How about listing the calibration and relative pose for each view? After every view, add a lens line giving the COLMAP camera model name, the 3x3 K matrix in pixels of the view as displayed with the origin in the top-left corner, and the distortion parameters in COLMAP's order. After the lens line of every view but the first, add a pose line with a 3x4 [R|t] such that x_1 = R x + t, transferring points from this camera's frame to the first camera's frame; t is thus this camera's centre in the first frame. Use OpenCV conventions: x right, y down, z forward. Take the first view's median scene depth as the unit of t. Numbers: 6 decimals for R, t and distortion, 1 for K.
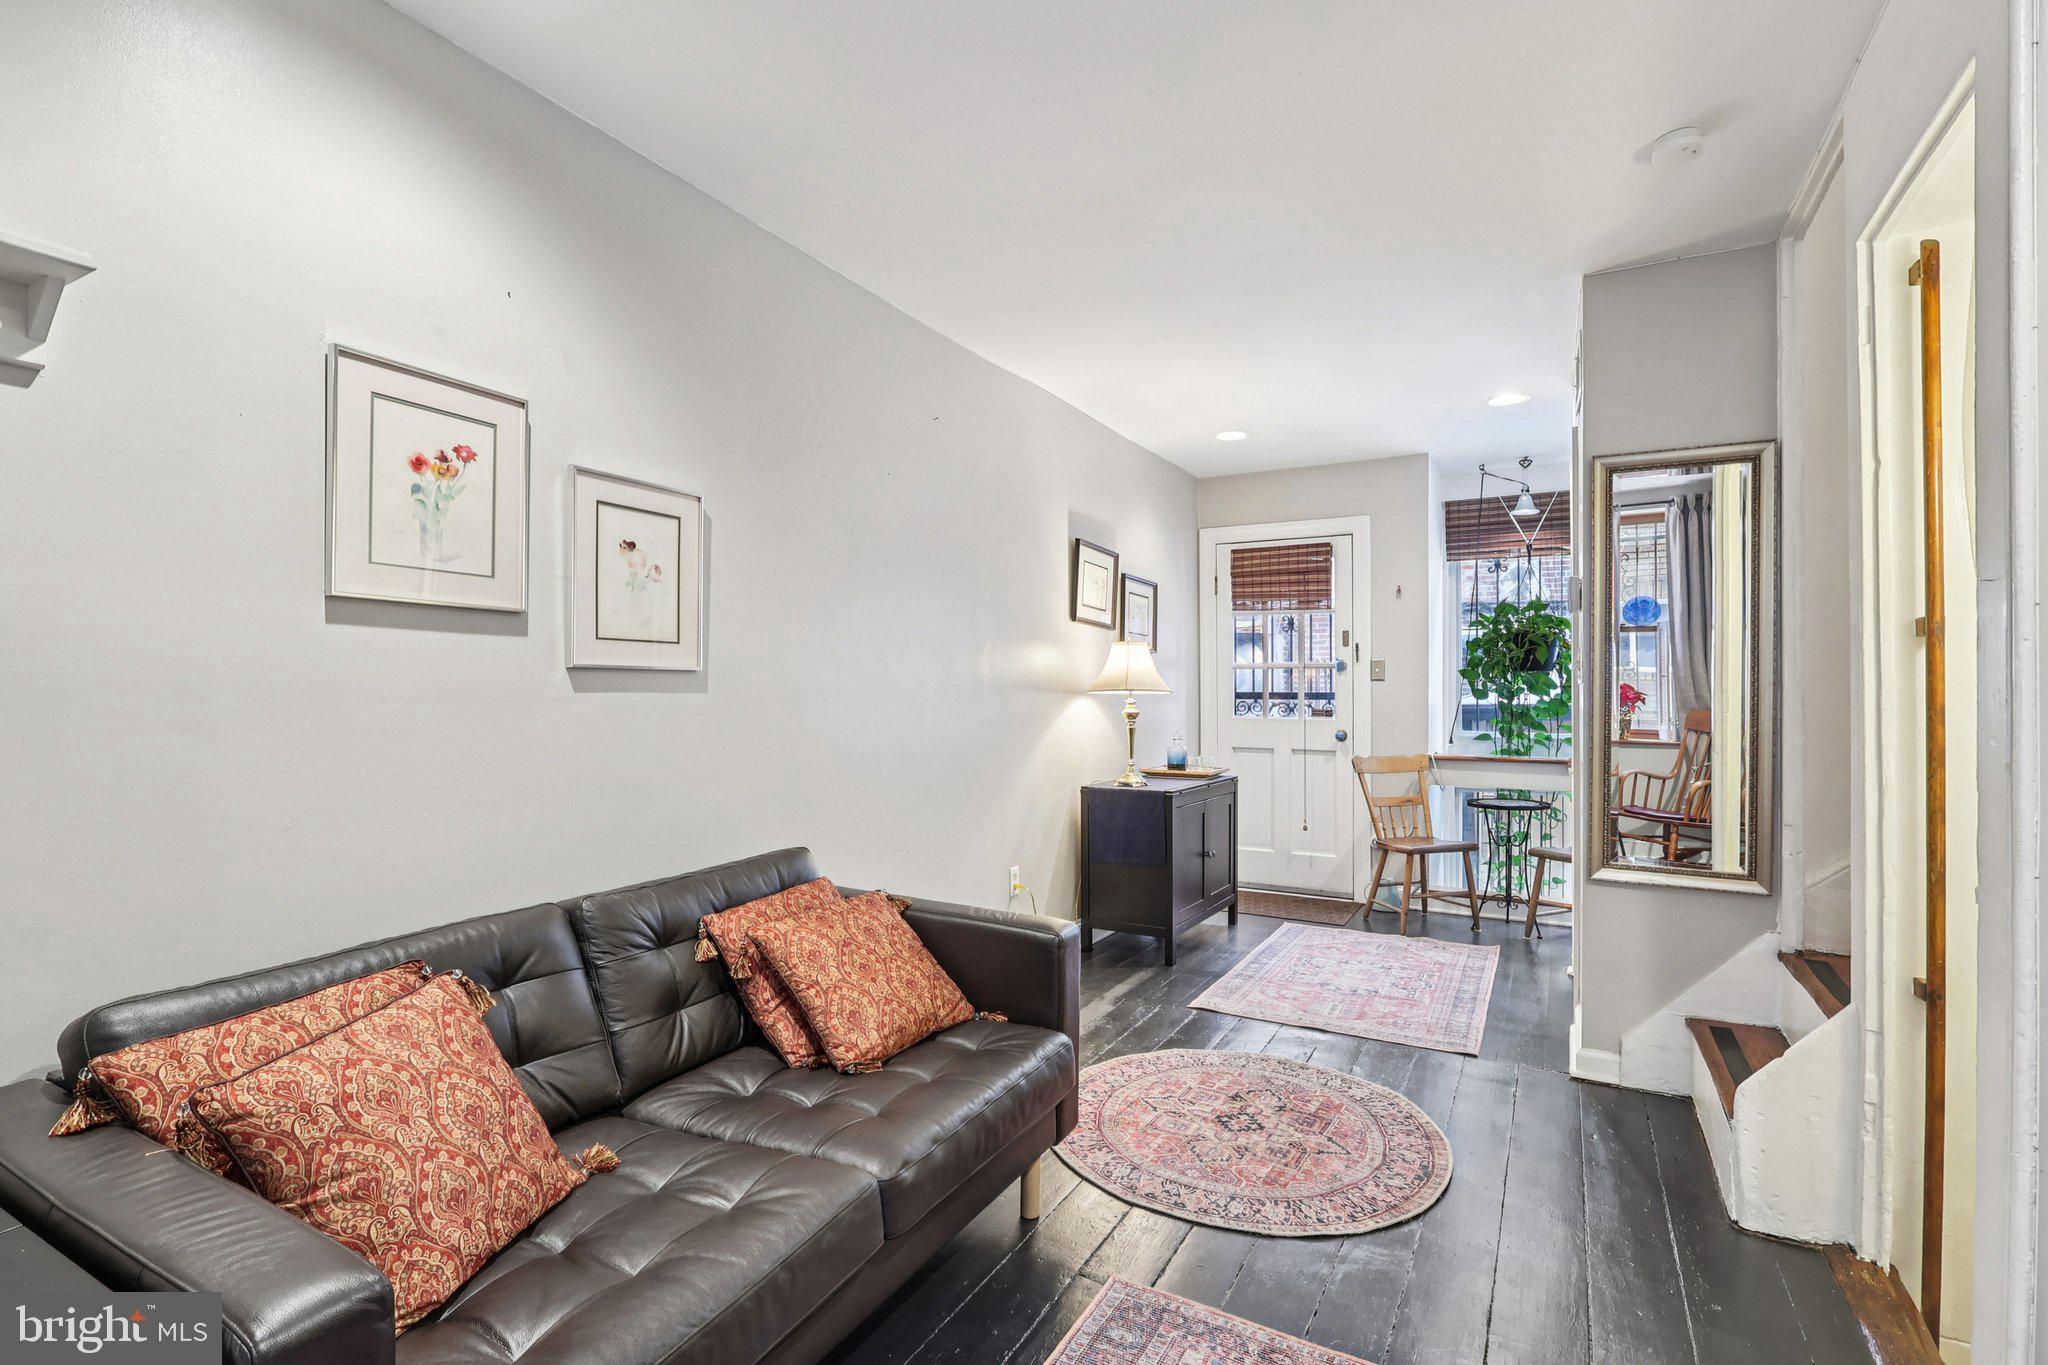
lens RADIAL K [[968.1, 0, 1008.6], [0, 968.1, 699.2], [0, 0, 1]] dist [0.000726, 0.000984]
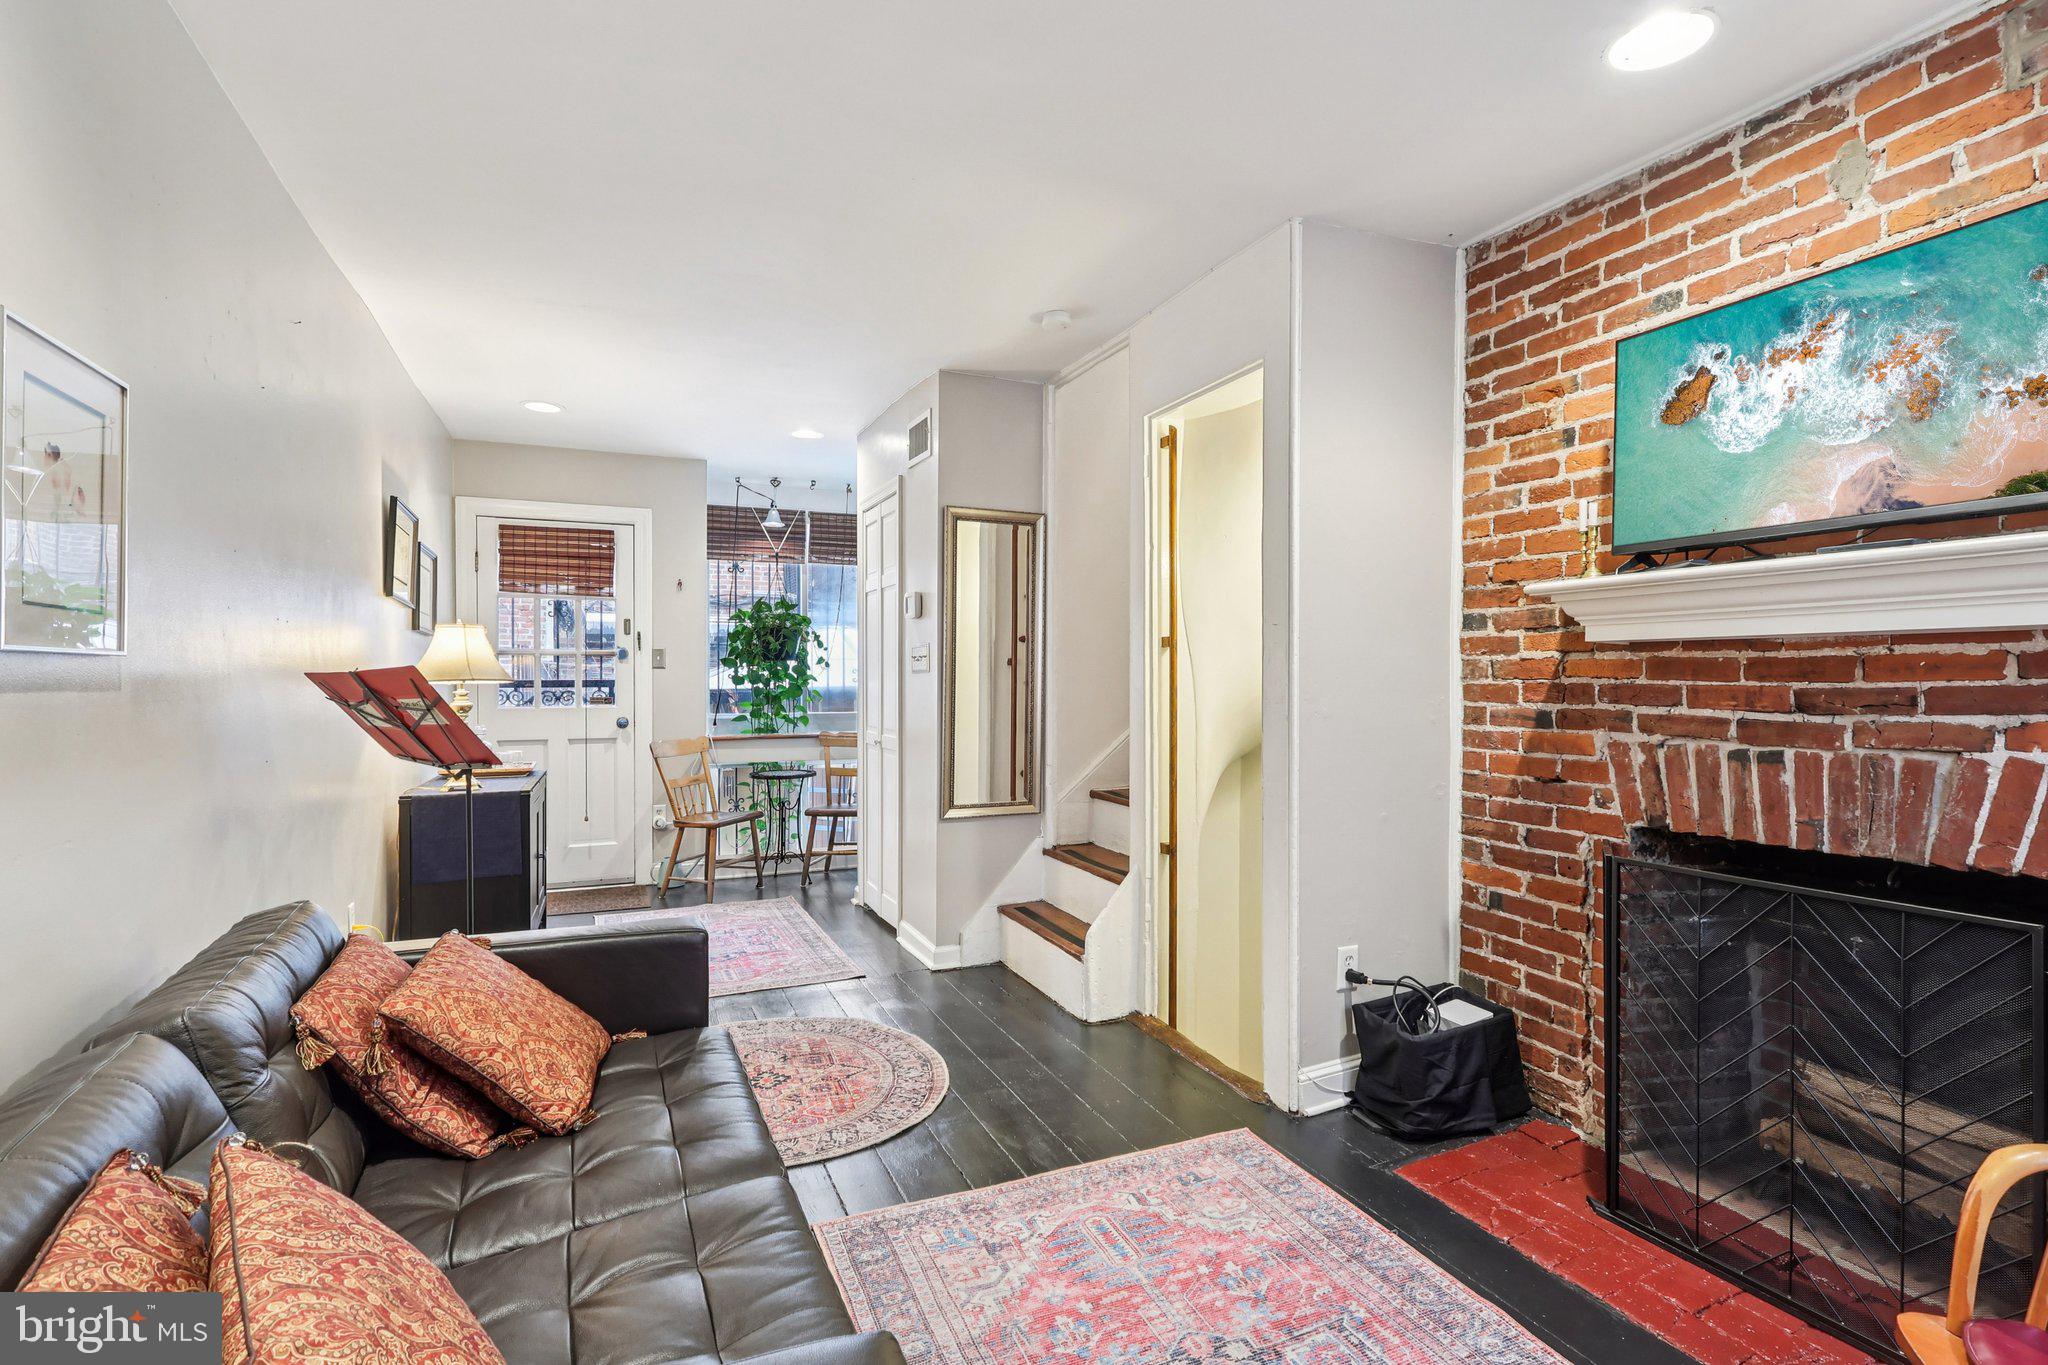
lens RADIAL K [[968.1, 0, 1036.2], [0, 968.1, 674.9], [0, 0, 1]] dist [0.000726, 0.000984]
pose [[0.589224, -0.003114, 0.807964, -0.281961], [0.010421, 0.999939, -0.003746, -0.005053], [-0.807903, 0.010628, 0.589220, 0.072424]]
